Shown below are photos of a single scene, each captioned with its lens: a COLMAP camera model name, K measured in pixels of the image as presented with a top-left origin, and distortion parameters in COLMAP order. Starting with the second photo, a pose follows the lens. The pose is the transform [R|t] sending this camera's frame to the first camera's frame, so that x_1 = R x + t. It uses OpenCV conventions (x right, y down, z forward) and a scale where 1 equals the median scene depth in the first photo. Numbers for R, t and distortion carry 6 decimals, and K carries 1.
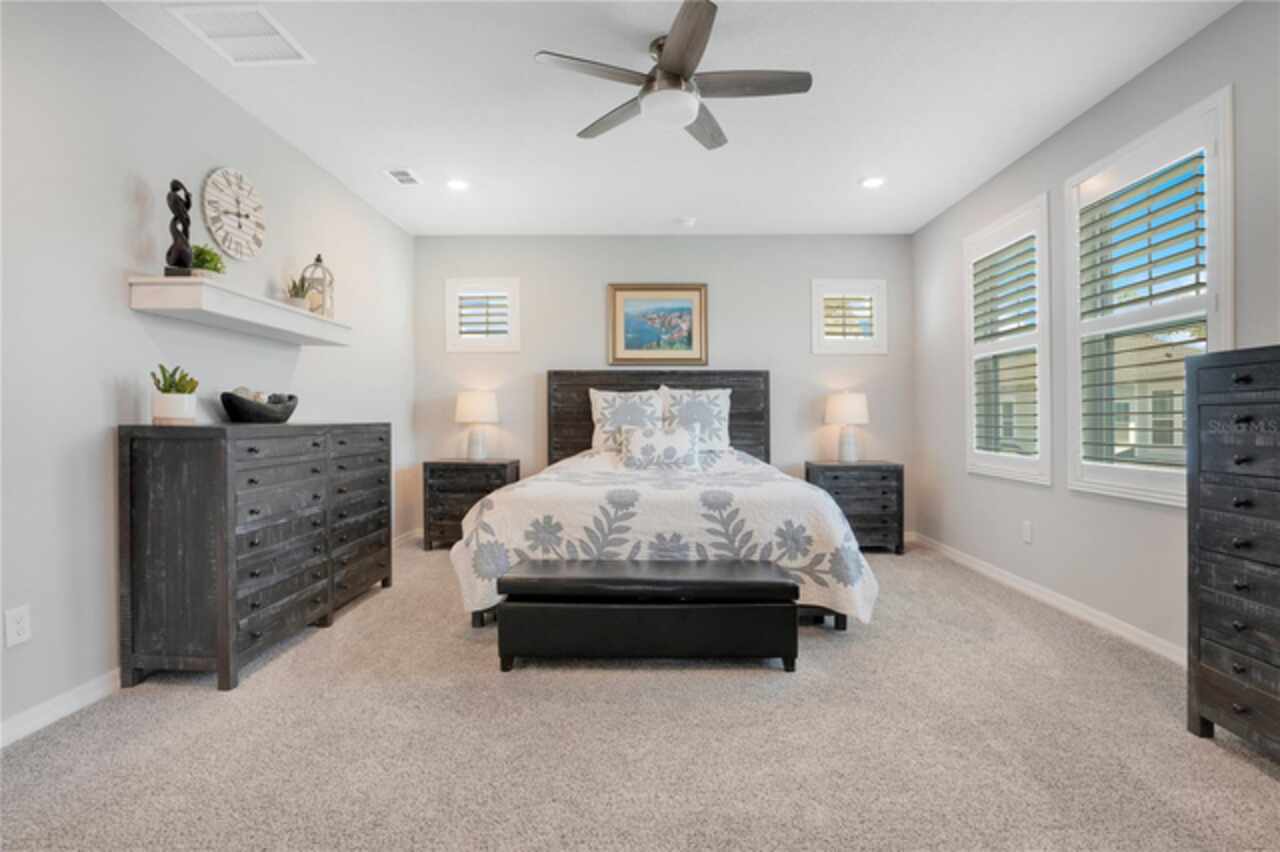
lens RADIAL K [[601.7, 0, 647.0], [0, 601.7, 422.2], [0, 0, 1]] dist [-0.073370, 0.033286]
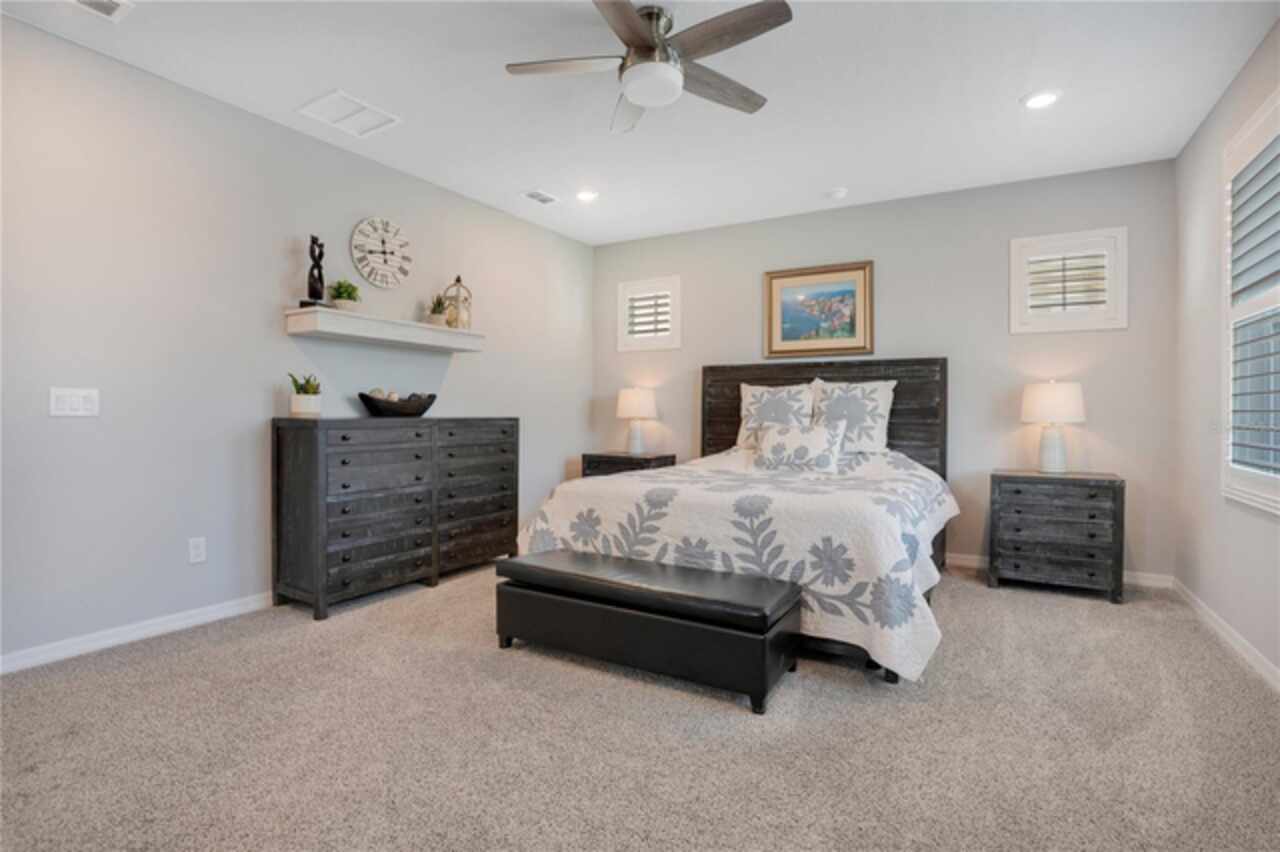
lens RADIAL K [[601.7, 0, 647.0], [0, 601.7, 422.2], [0, 0, 1]] dist [-0.073370, 0.033286]
pose [[0.872590, 0.009274, -0.488366, 0.420140], [-0.006348, 0.999951, 0.007645, -0.000840], [0.488413, -0.003571, 0.872606, 0.152875]]
